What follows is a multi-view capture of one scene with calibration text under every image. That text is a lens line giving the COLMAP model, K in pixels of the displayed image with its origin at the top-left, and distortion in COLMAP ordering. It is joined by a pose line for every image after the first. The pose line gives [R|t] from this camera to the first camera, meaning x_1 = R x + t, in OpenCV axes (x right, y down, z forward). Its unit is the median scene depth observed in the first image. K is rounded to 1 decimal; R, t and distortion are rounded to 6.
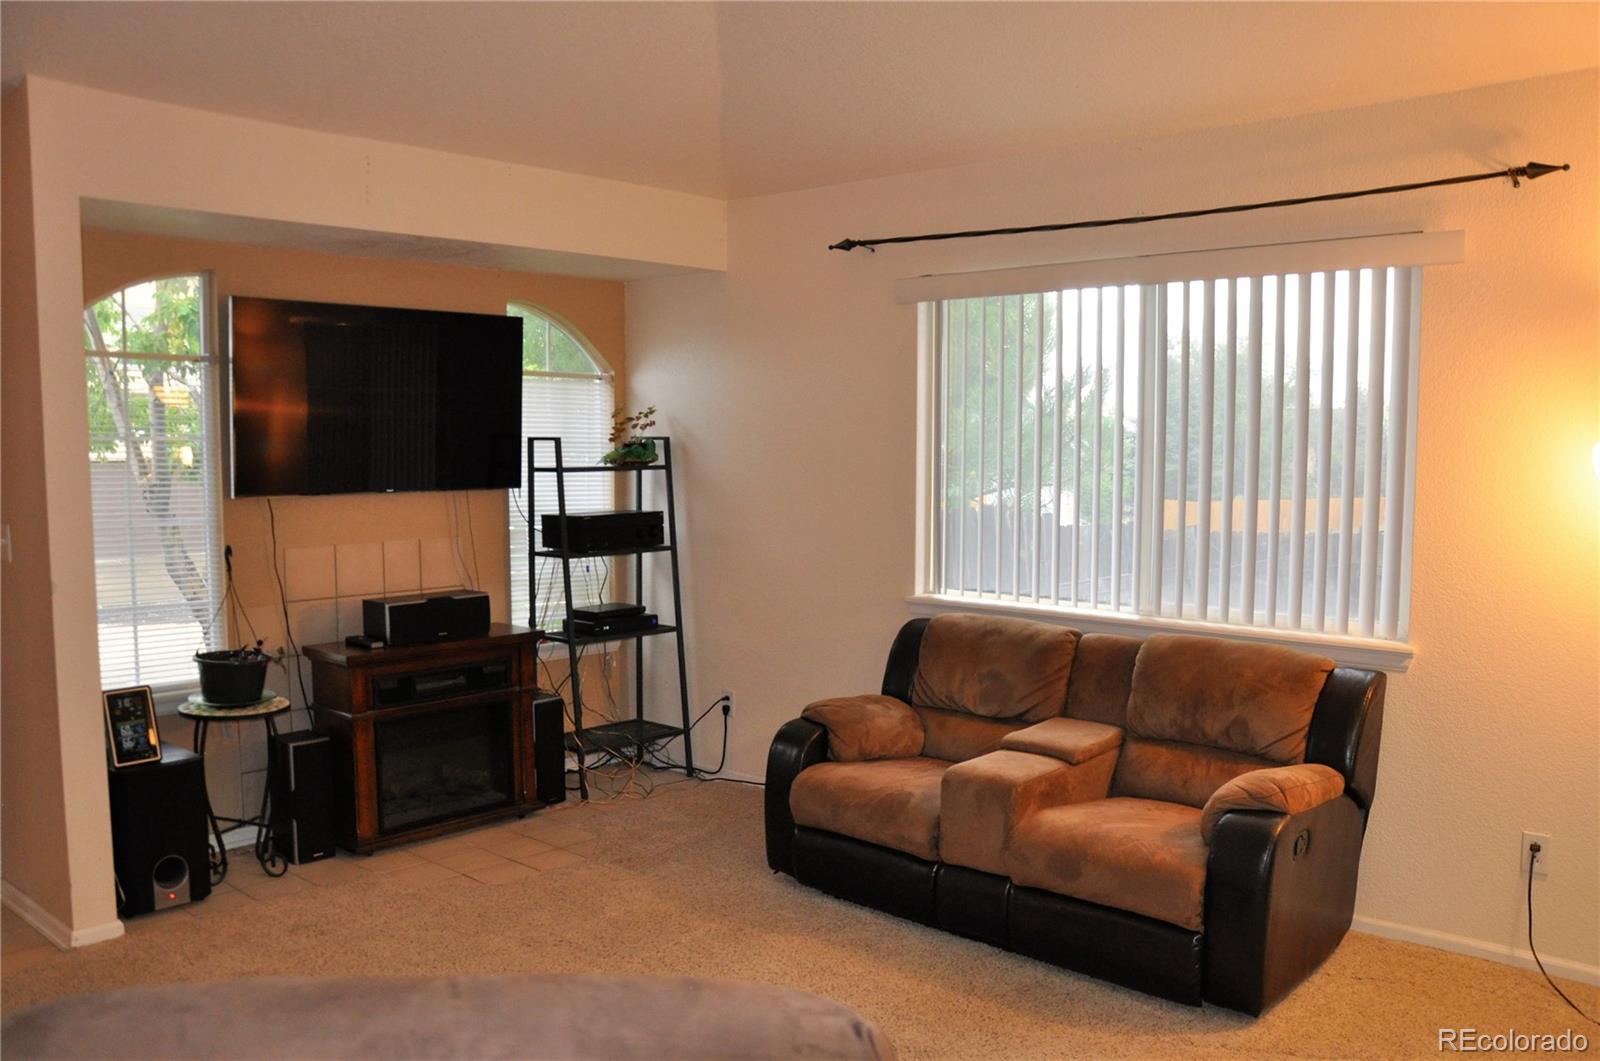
lens RADIAL K [[1319.7, 0, 806.9], [0, 1319.7, 535.3], [0, 0, 1]] dist [-0.137761, 0.103237]
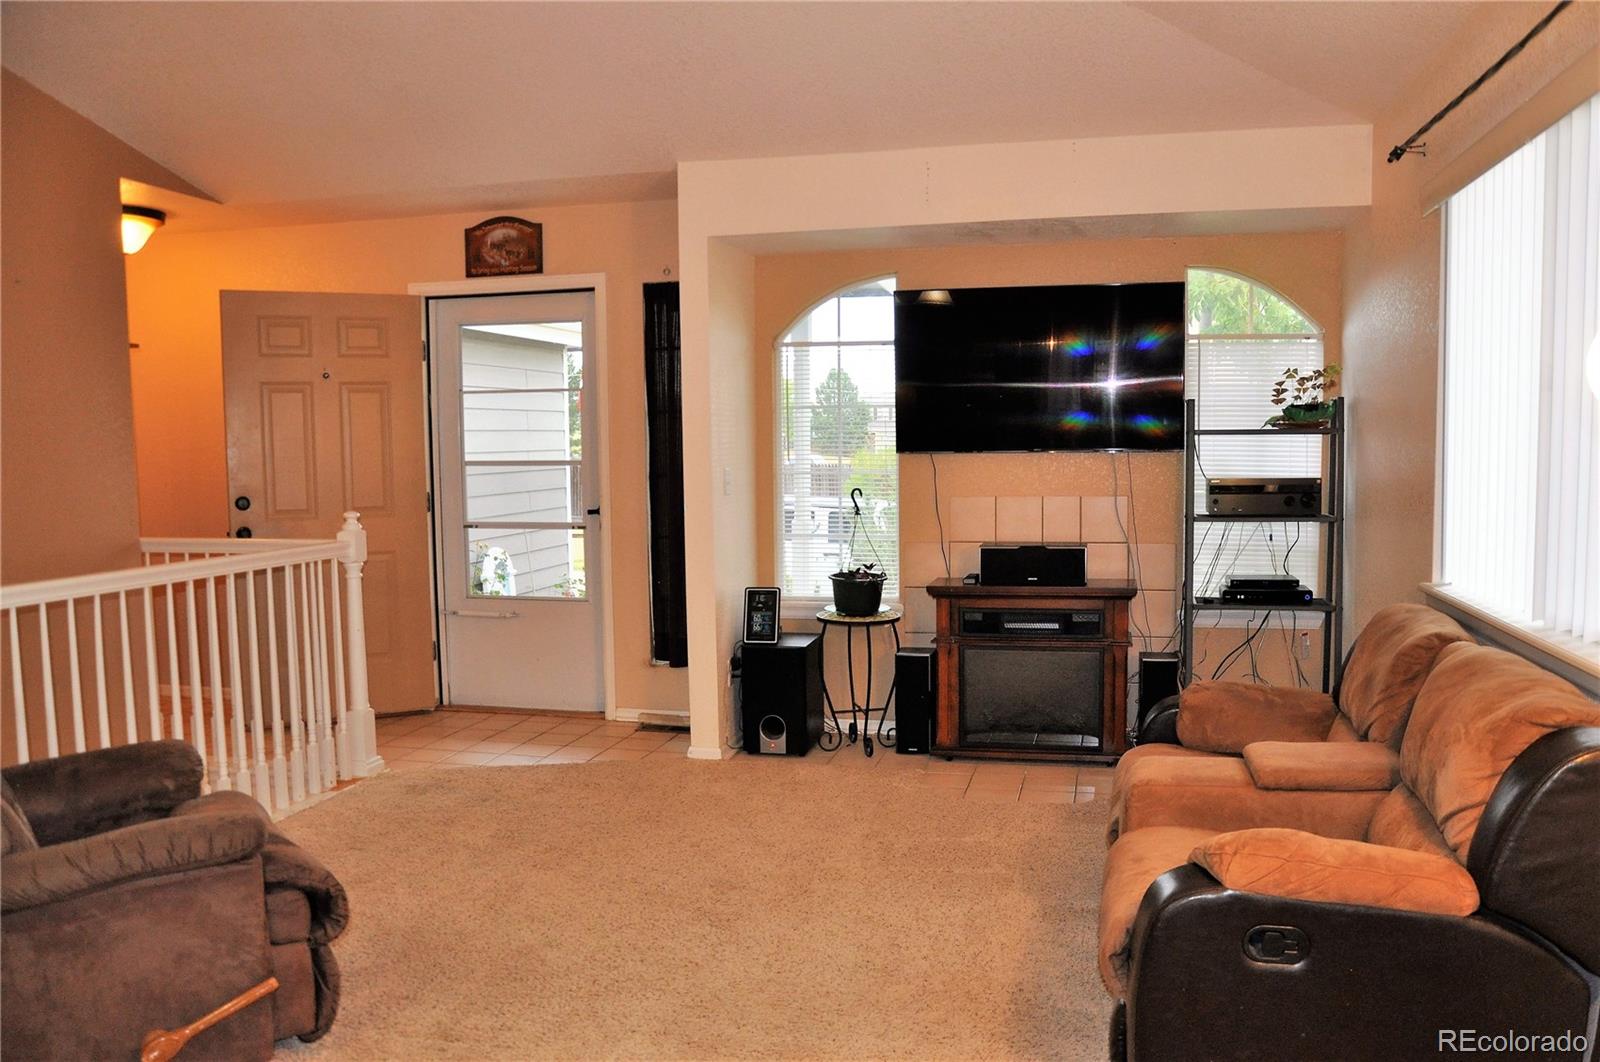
lens RADIAL K [[1319.7, 0, 803.8], [0, 1319.7, 529.2], [0, 0, 1]] dist [-0.137761, 0.103237]
pose [[0.461963, 0.053006, -0.885314, 0.625416], [-0.050652, 0.998160, 0.033331, 0.006513], [0.885451, 0.029445, 0.463798, 0.324031]]
